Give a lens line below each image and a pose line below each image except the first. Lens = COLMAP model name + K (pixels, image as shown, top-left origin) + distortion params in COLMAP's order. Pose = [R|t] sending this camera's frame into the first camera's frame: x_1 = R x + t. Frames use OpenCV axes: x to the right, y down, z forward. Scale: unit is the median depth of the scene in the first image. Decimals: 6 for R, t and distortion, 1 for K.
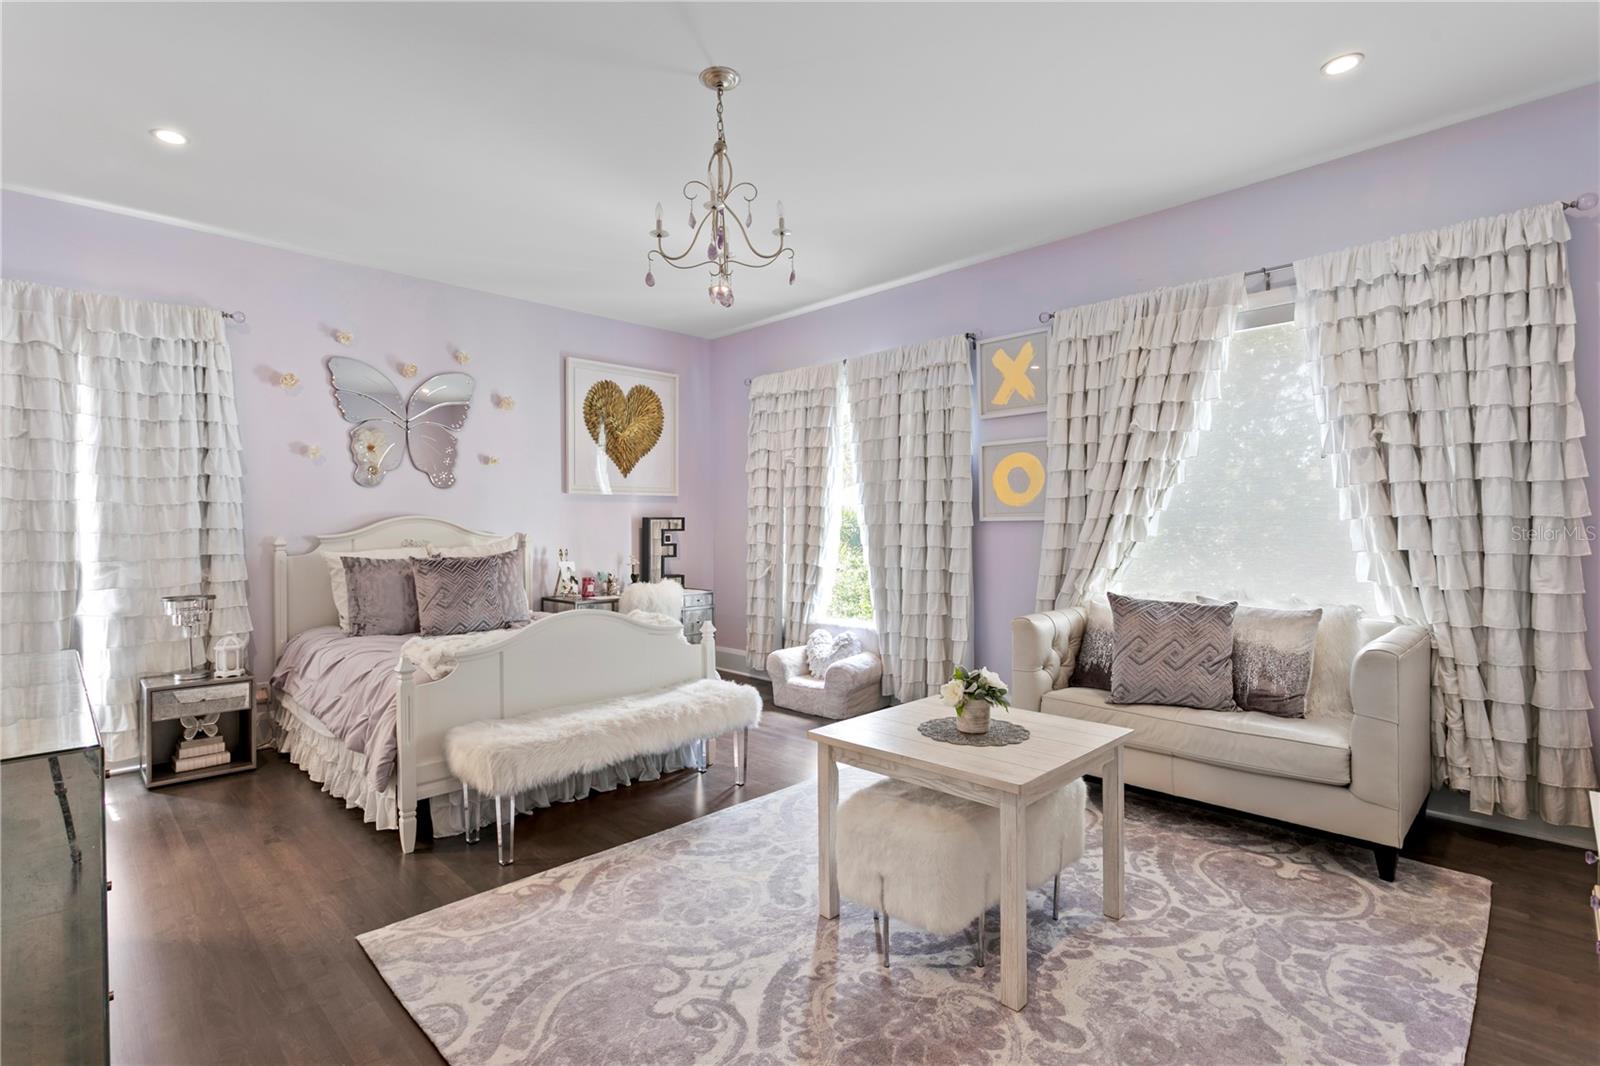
lens RADIAL K [[747.6, 0, 800.0], [0, 747.6, 533.0], [0, 0, 1]] dist [0.001241, 0.000214]
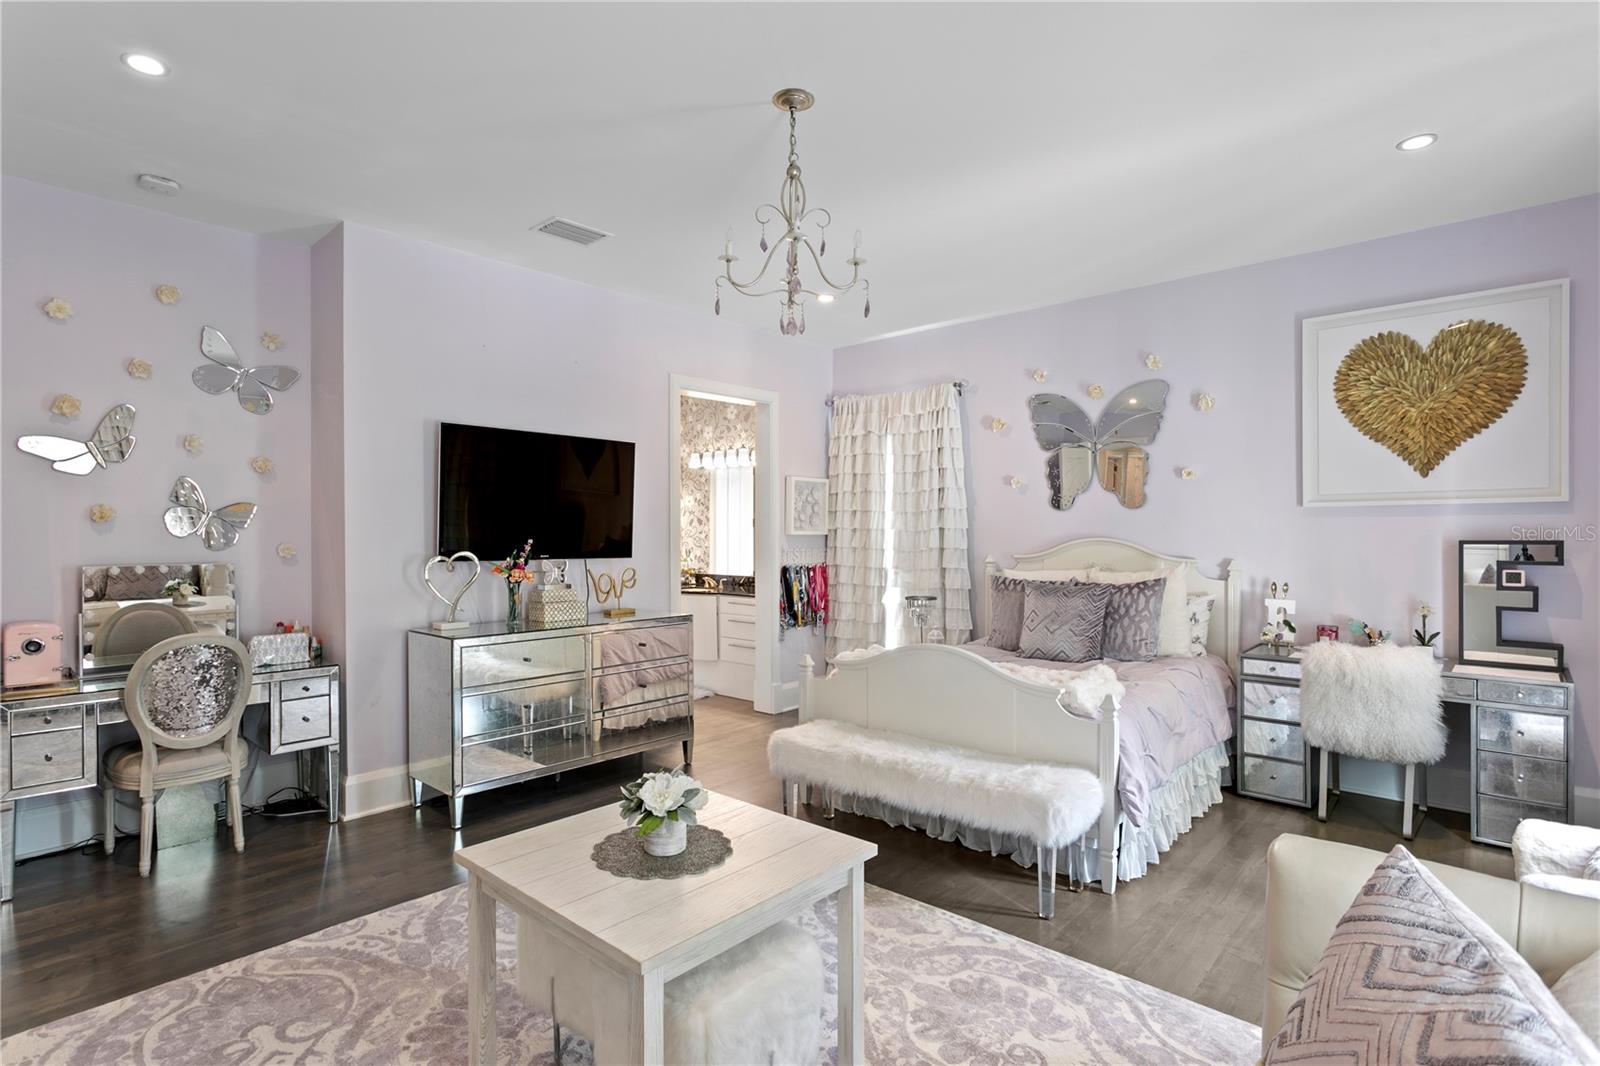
lens RADIAL K [[829.5, 0, 790.5], [0, 829.5, 527.1], [0, 0, 1]] dist [-0.007772, 0.001126]
pose [[0.032986, 0.009103, -0.999414, 0.542320], [-0.003975, 0.999952, 0.008976, -0.043235], [0.999448, 0.003677, 0.033020, 0.533600]]
